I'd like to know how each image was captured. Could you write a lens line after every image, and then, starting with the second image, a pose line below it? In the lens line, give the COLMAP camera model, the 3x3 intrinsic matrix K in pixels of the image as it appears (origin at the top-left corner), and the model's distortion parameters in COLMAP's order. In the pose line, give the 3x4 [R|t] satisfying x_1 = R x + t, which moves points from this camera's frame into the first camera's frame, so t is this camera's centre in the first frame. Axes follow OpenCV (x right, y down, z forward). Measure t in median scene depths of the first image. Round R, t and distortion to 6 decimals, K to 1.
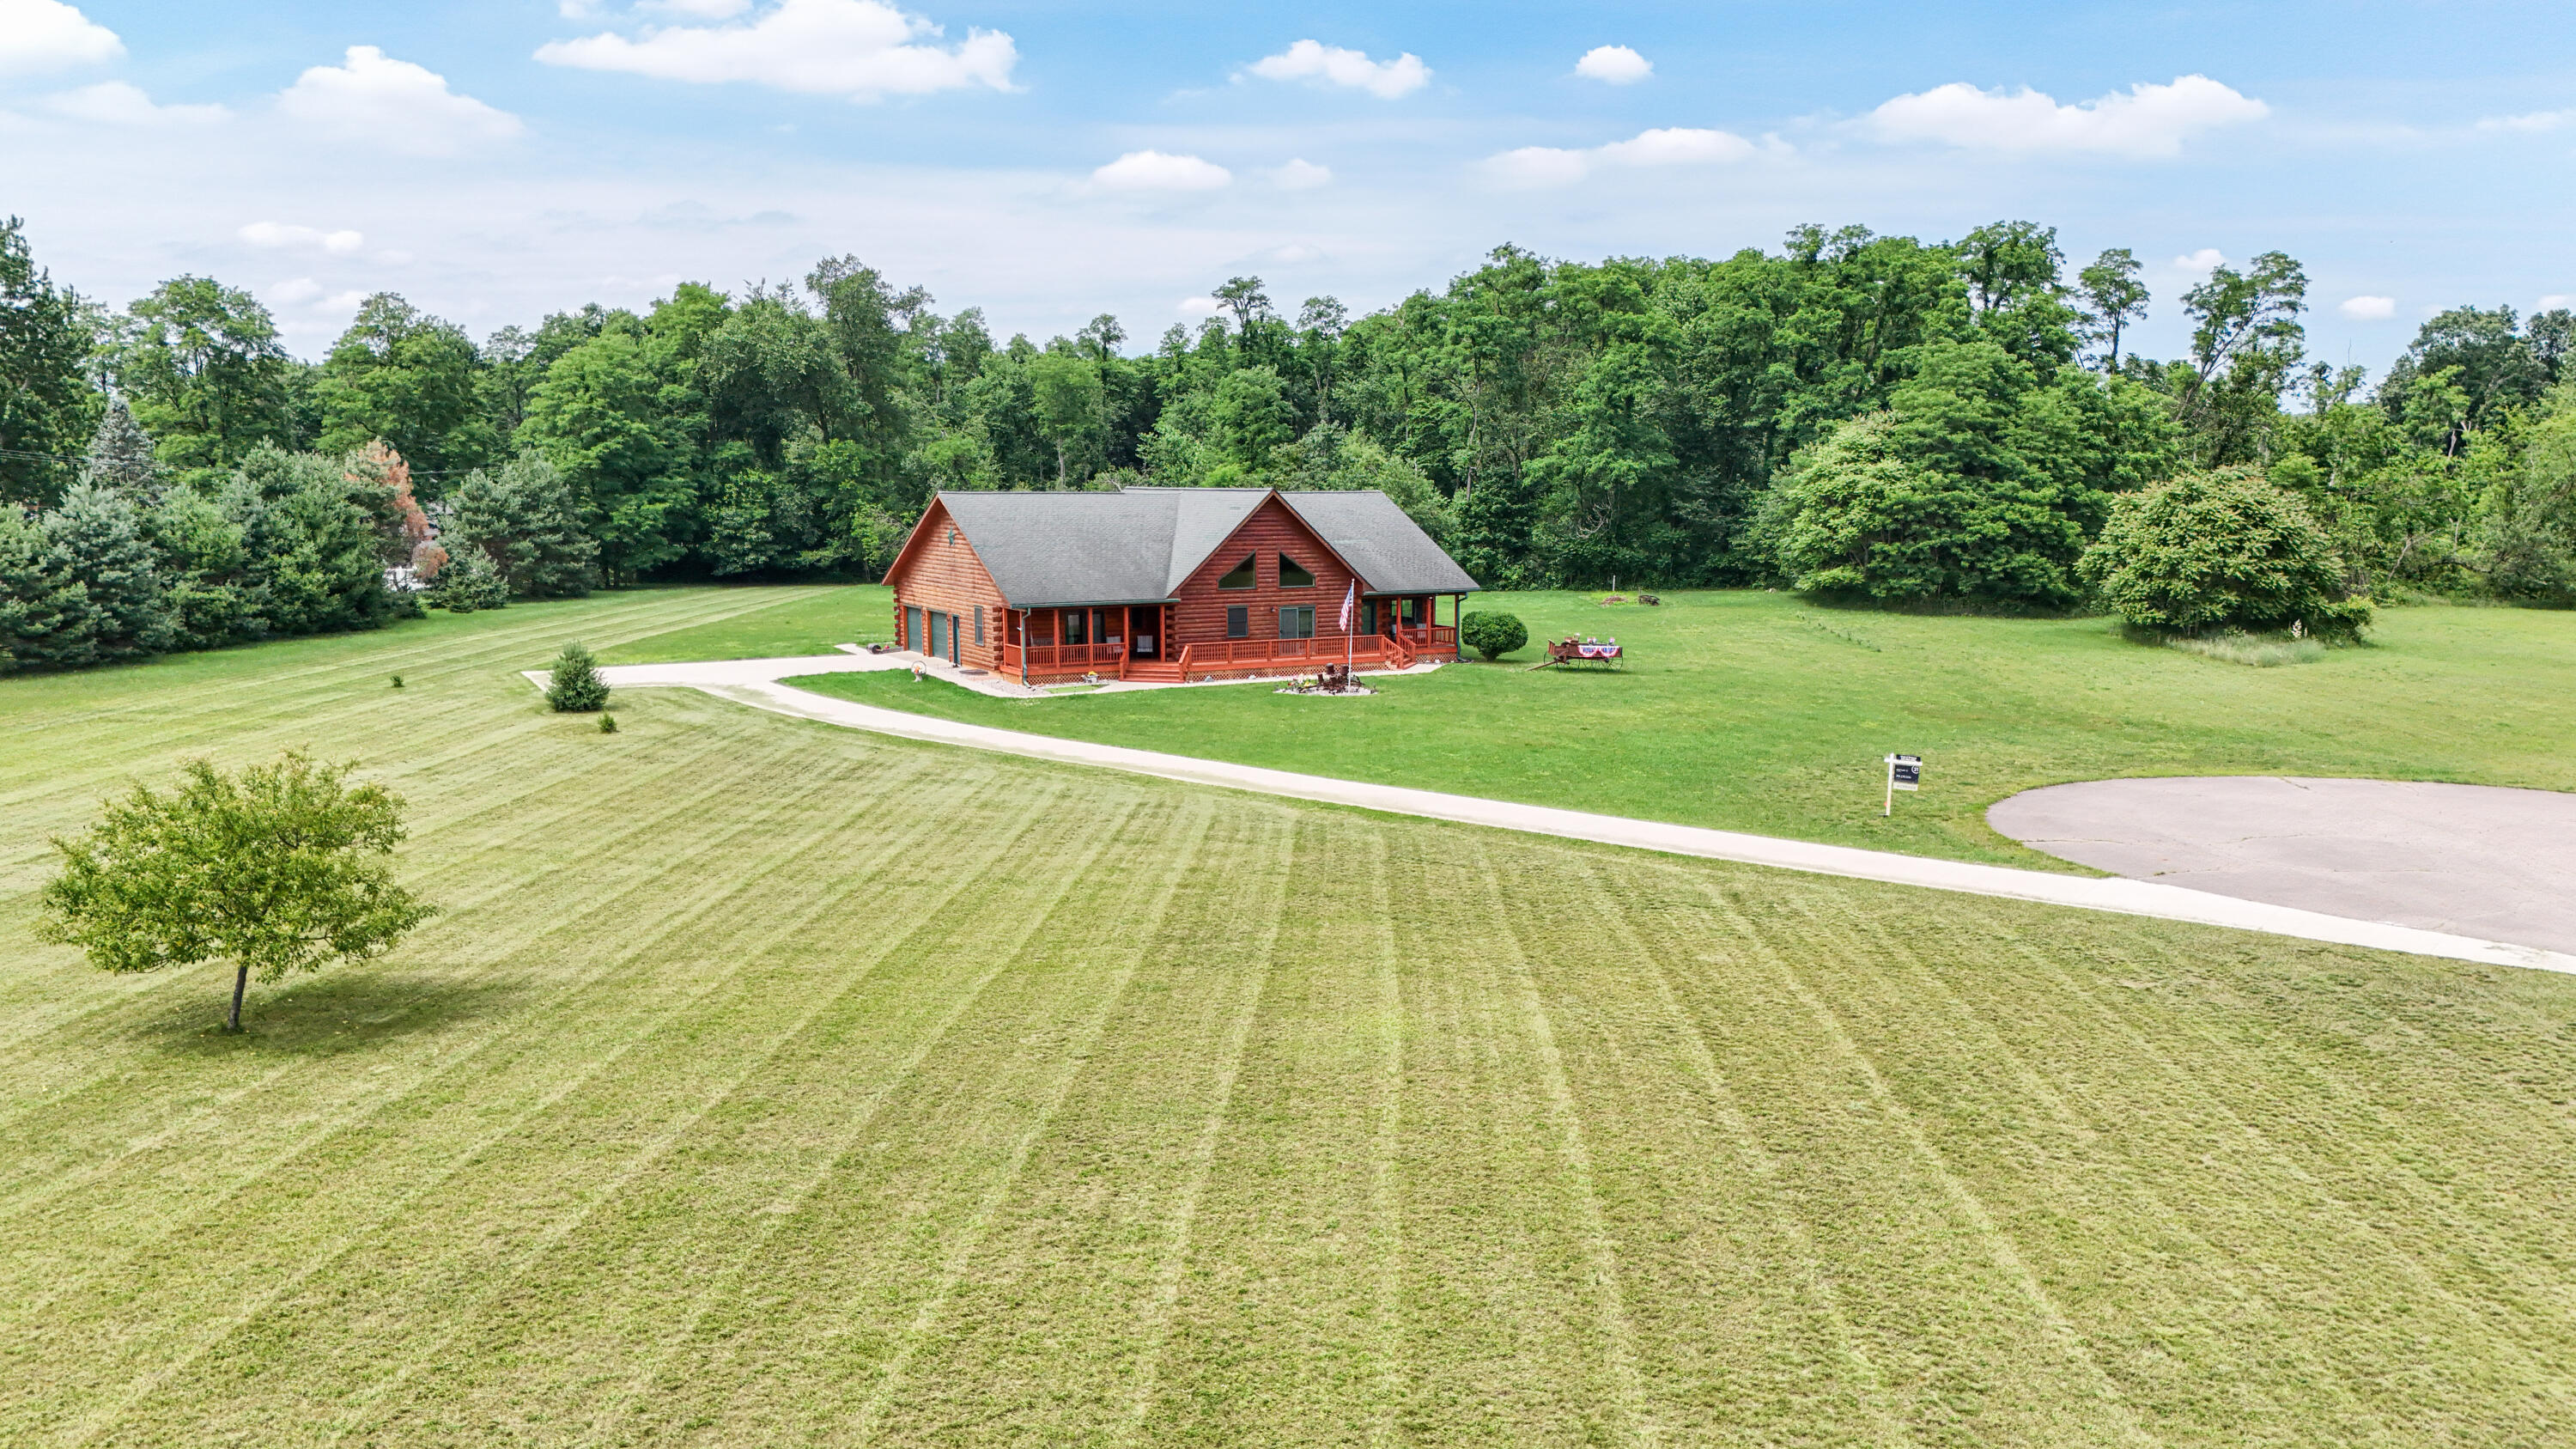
lens RADIAL K [[1883.8, 0, 1279.6], [0, 1883.8, 727.0], [0, 0, 1]] dist [0.077214, -0.072764]
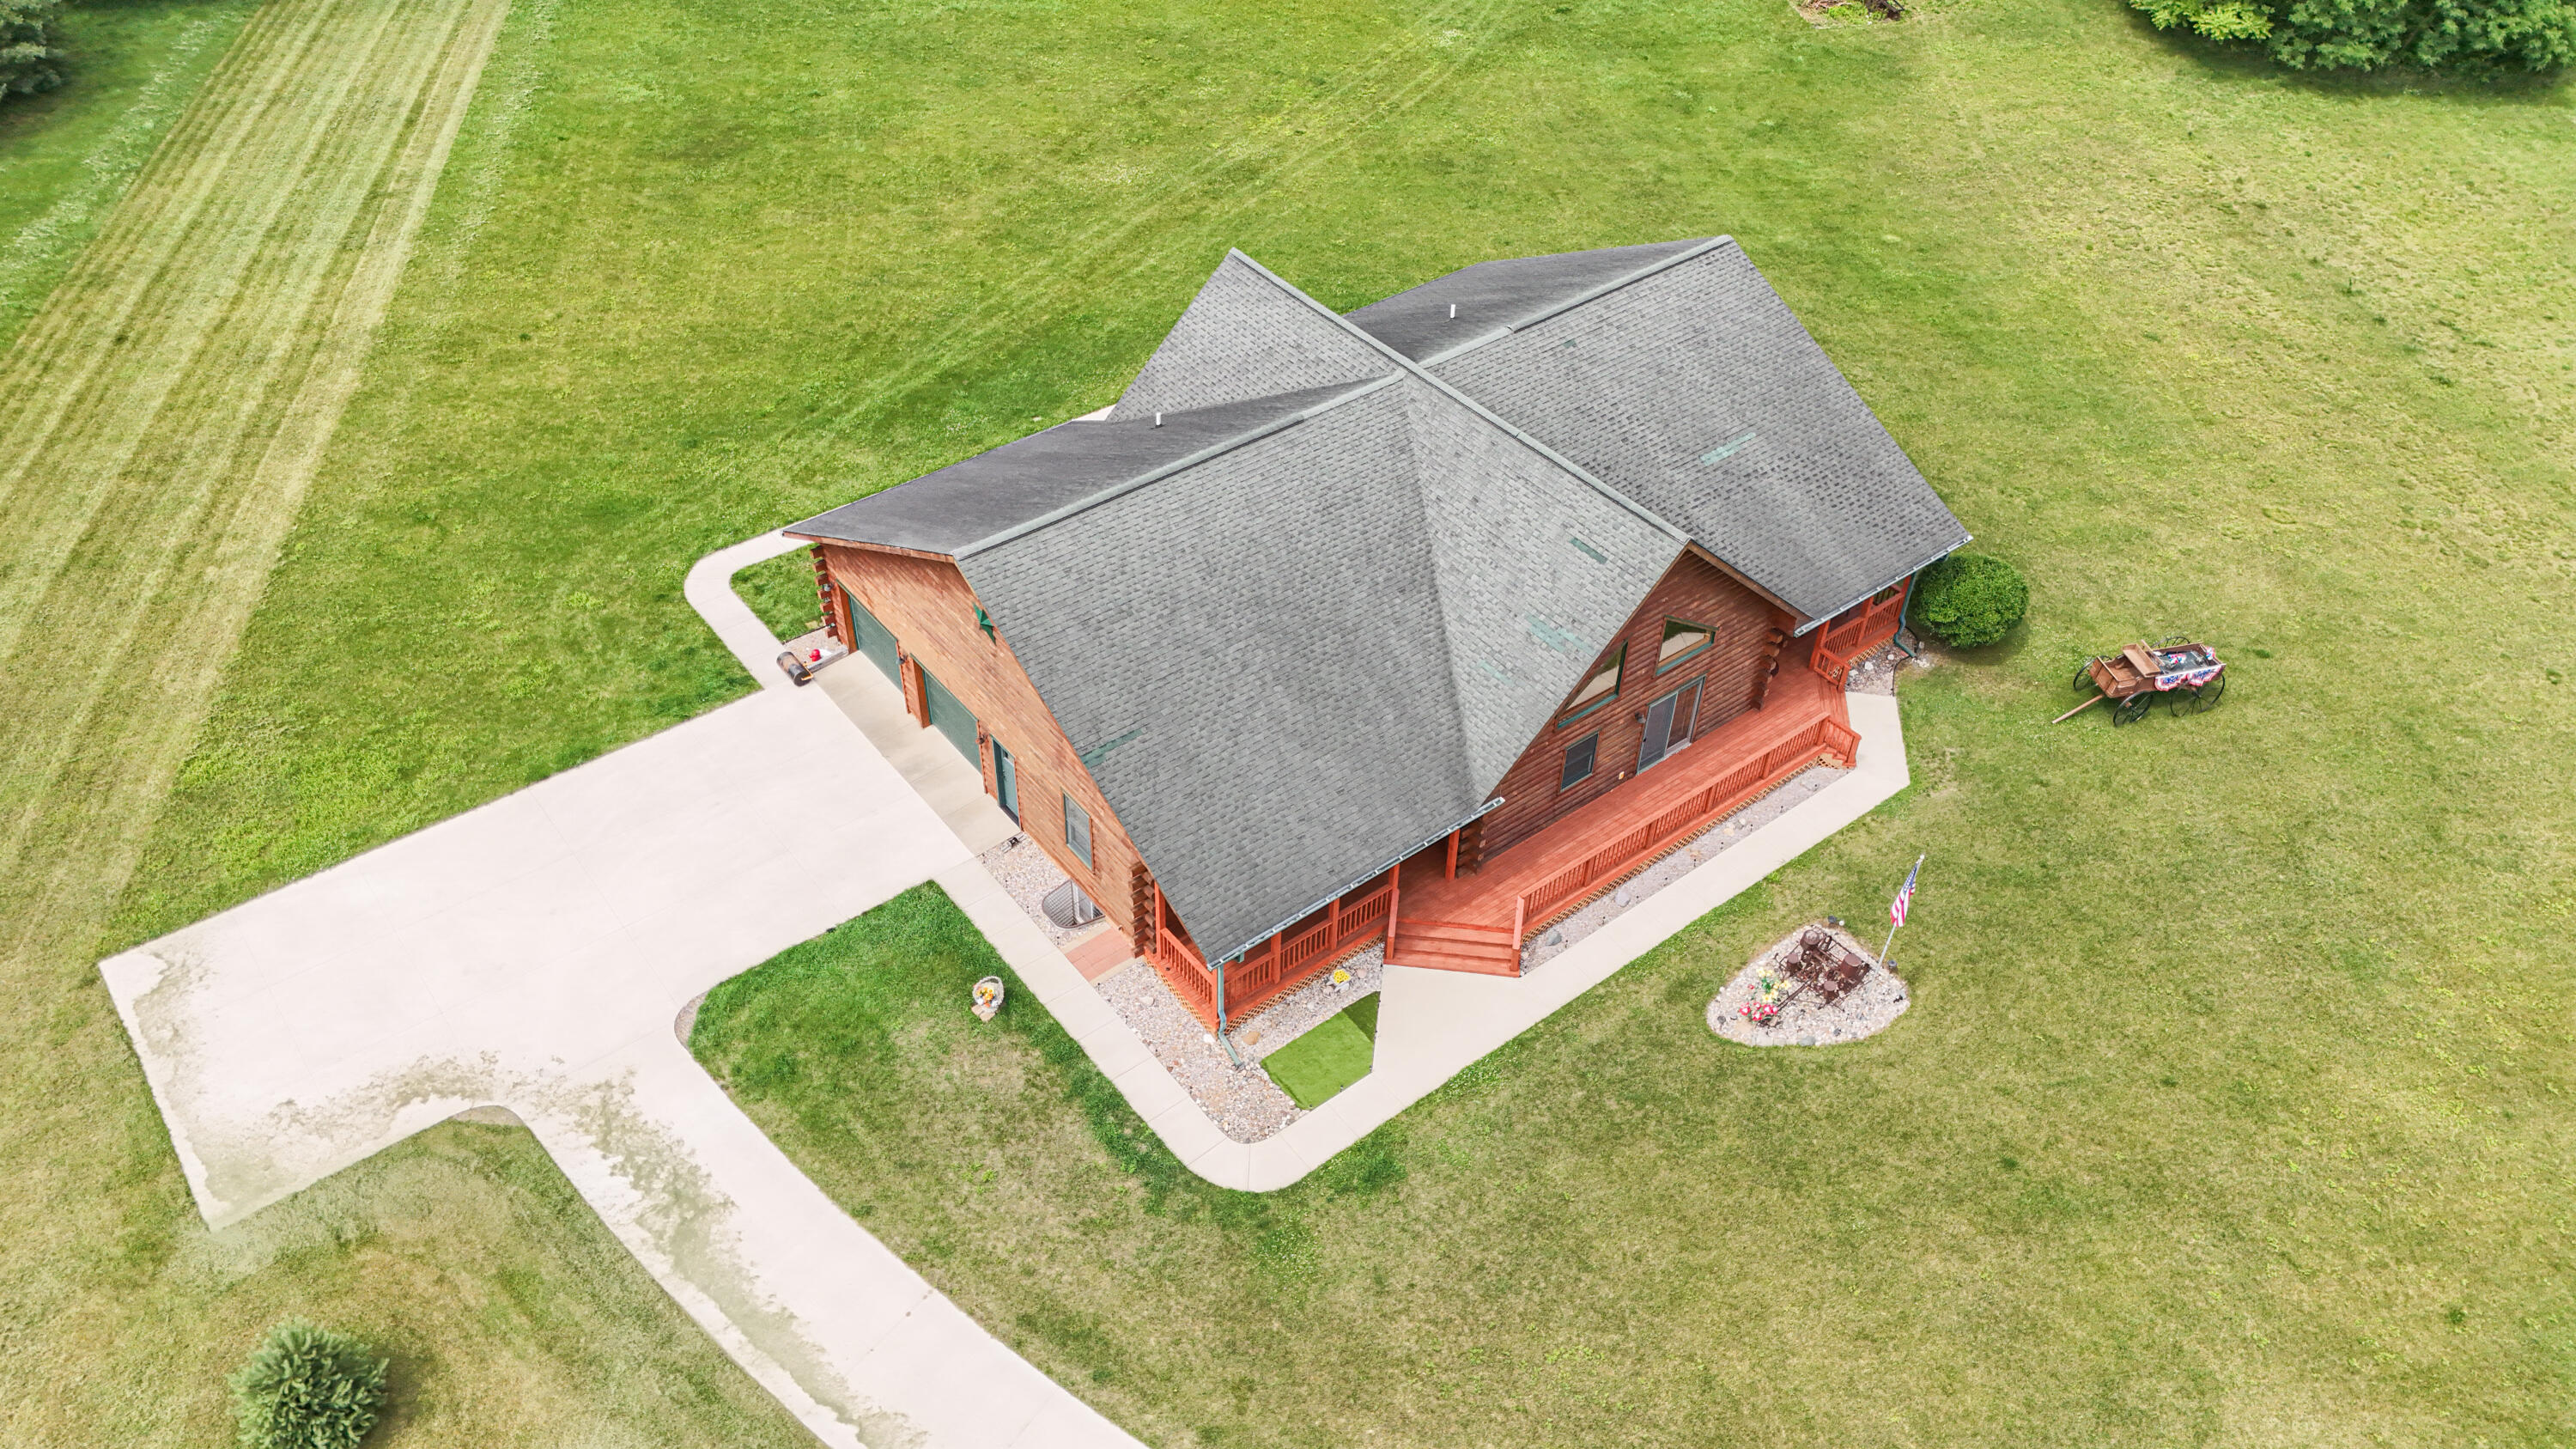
lens RADIAL K [[1883.8, 0, 1293.9], [0, 1883.8, 717.9], [0, 0, 1]] dist [0.077214, -0.072764]
pose [[0.986321, -0.095184, 0.134577, -0.114572], [0.004929, 0.833094, 0.553110, -0.240094], [-0.164763, -0.544880, 0.822167, 0.413137]]
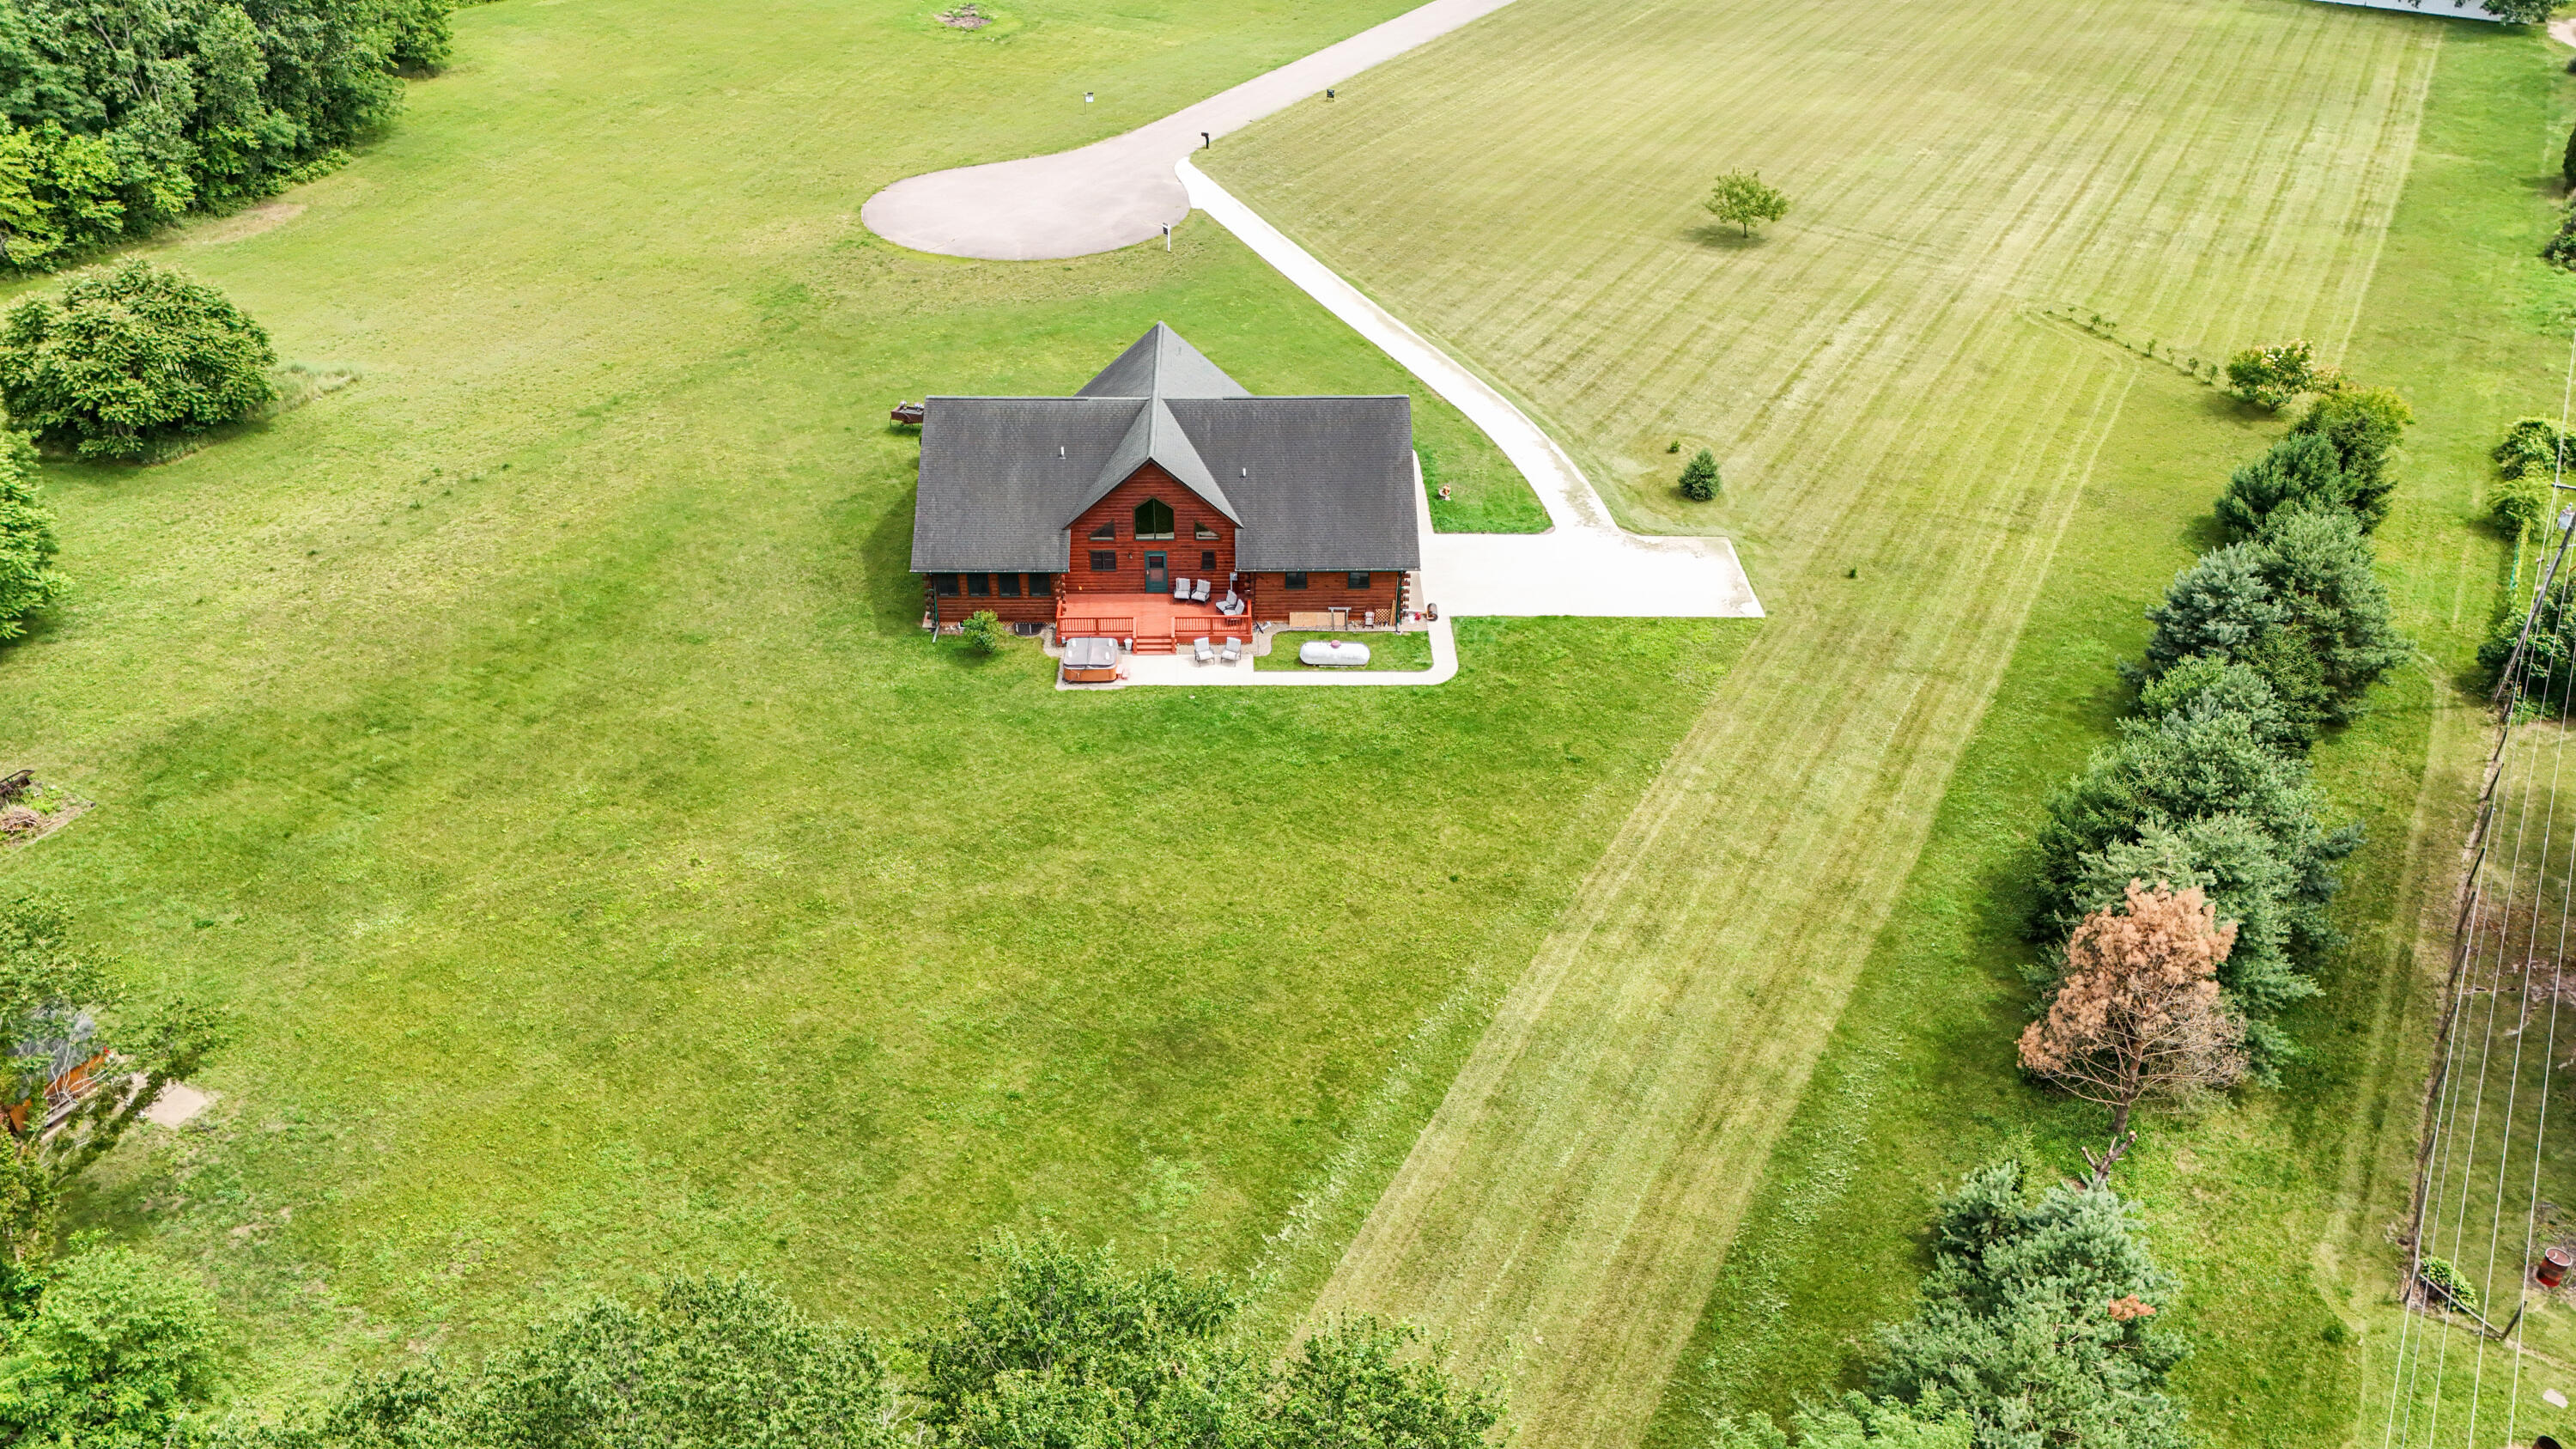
lens RADIAL K [[1883.8, 0, 1298.3], [0, 1883.8, 718.2], [0, 0, 1]] dist [0.077214, -0.072764]
pose [[-0.892057, -0.258368, 0.370784, -0.402092], [0.050728, 0.758026, 0.650249, -0.484909], [-0.449068, 0.598868, -0.663096, 1.301111]]
